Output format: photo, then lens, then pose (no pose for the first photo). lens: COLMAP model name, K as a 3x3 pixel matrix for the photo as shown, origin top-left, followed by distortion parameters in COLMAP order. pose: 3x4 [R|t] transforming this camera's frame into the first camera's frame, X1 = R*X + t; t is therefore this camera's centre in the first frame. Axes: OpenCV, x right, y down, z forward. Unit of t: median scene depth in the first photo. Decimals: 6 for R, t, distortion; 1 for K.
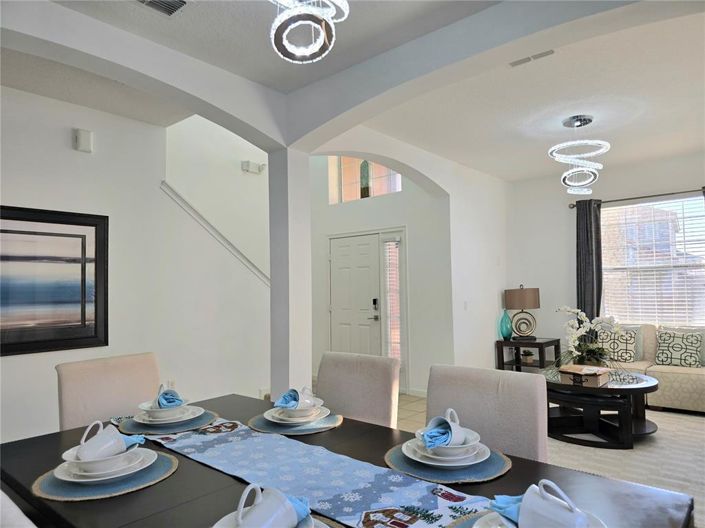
lens RADIAL K [[471.5, 0, 352.5], [0, 471.5, 264.0], [0, 0, 1]] dist [0.040402, -0.036671]
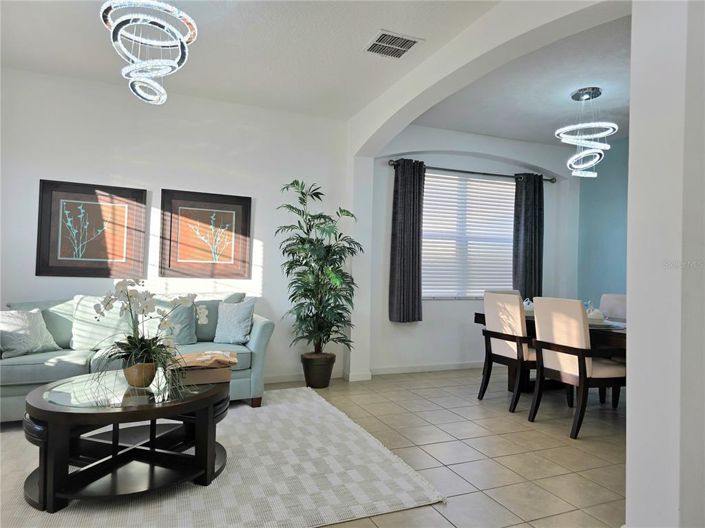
lens RADIAL K [[471.5, 0, 352.5], [0, 471.5, 264.0], [0, 0, 1]] dist [0.040402, -0.036671]
pose [[-0.901946, 0.002840, 0.431839, -0.033479], [-0.035820, 0.996041, -0.081364, 0.077061], [-0.430360, -0.088855, -0.898273, 1.037957]]
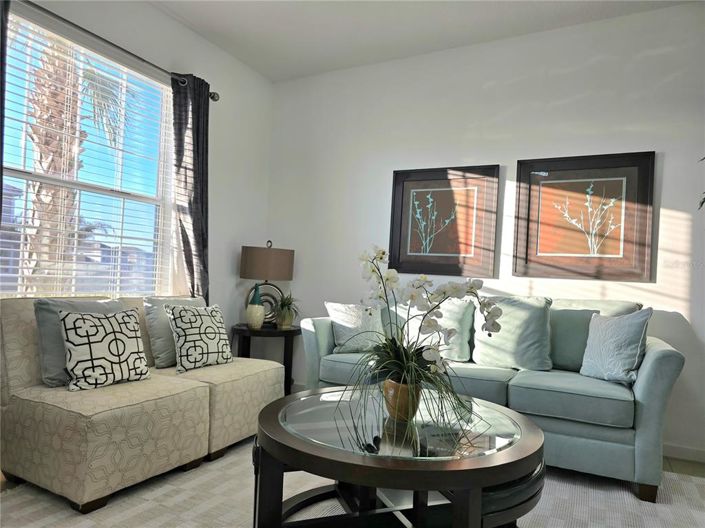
lens RADIAL K [[481.3, 0, 344.8], [0, 481.3, 267.3], [0, 0, 1]] dist [0.089452, -0.100926]
pose [[-0.255576, 0.023573, 0.966502, 0.058157], [-0.105400, 0.993065, -0.052092, 0.089724], [-0.961026, -0.115182, -0.251319, 0.820972]]
